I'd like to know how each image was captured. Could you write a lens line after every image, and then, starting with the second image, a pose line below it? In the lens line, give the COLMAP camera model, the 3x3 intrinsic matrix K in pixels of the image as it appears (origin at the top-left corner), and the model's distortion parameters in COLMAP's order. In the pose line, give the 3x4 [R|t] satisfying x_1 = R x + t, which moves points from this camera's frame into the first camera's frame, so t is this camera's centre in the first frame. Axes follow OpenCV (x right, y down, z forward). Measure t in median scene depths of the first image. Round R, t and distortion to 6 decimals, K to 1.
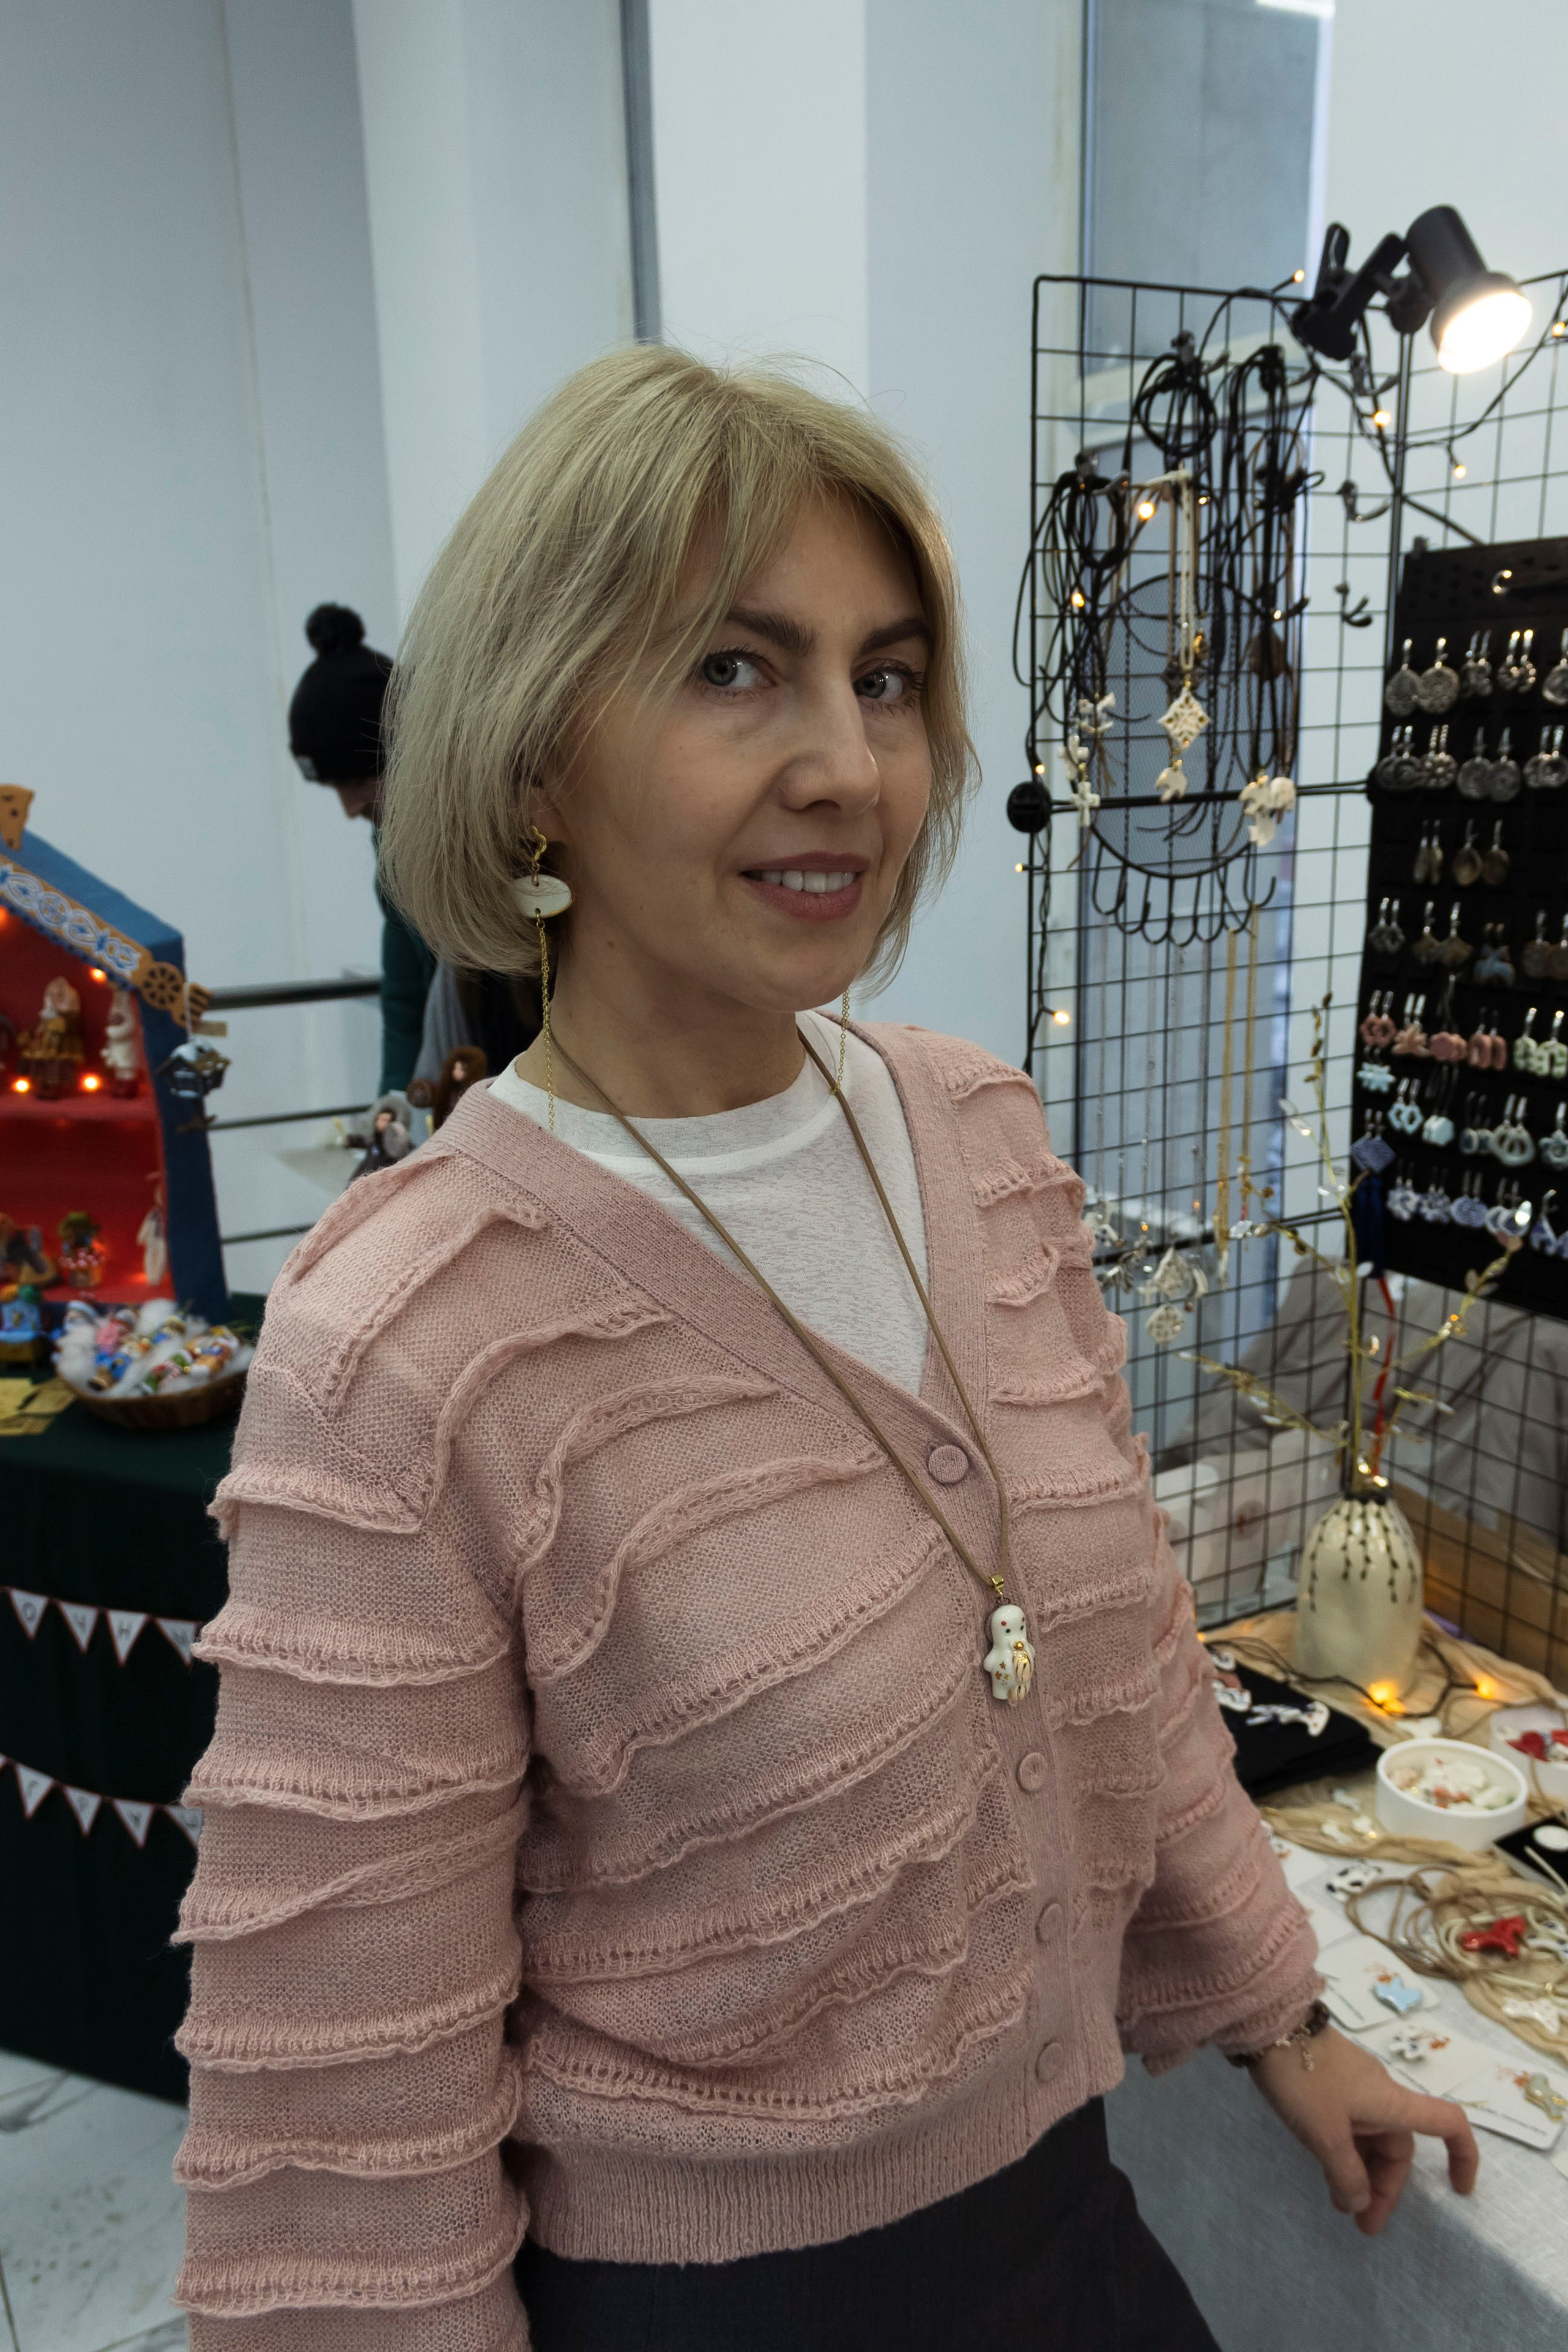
lens RADIAL K [[1893.9, 0, 783.1], [0, 1893.9, 1224.5], [0, 0, 1]] dist [0.019488, 0.004634]
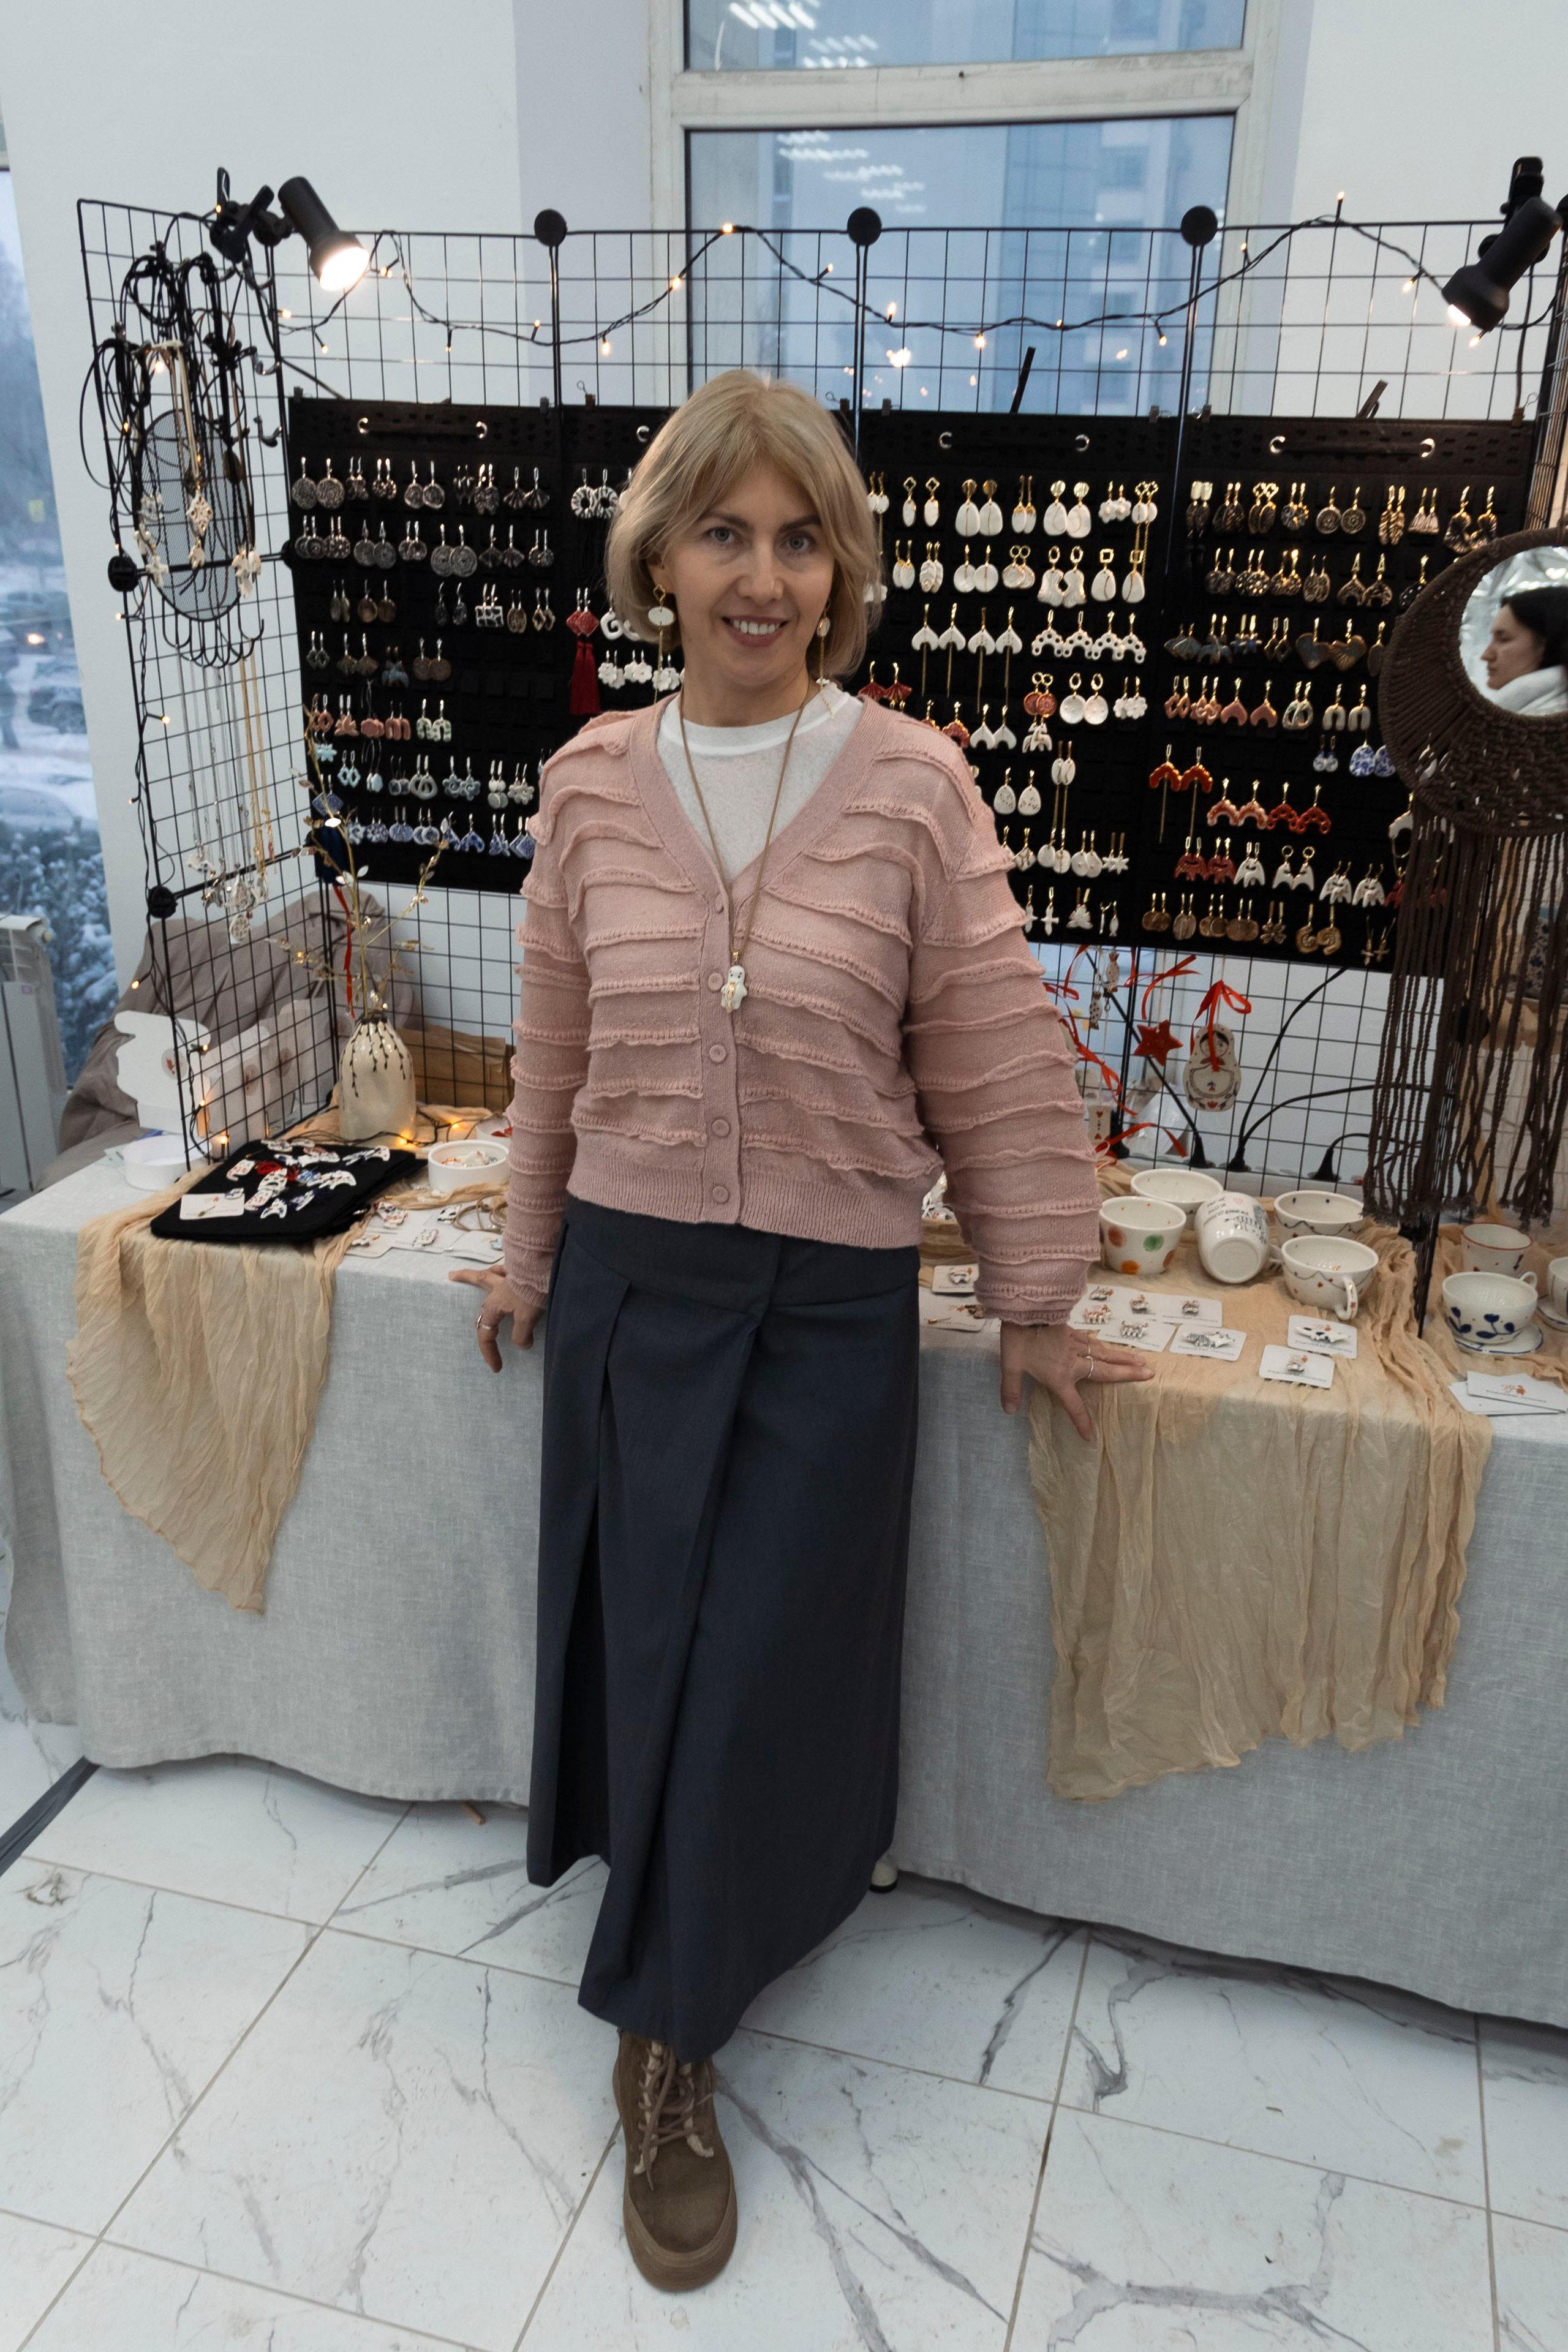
lens RADIAL K [[1893.9, 0, 783.1], [0, 1893.9, 1224.5], [0, 0, 1]] dist [0.019488, 0.004634]
pose [[0.729593, -0.226158, 0.645404, -0.523458], [0.137943, 0.973006, 0.185018, 0.064899], [-0.669825, -0.045959, 0.741095, -0.430262]]
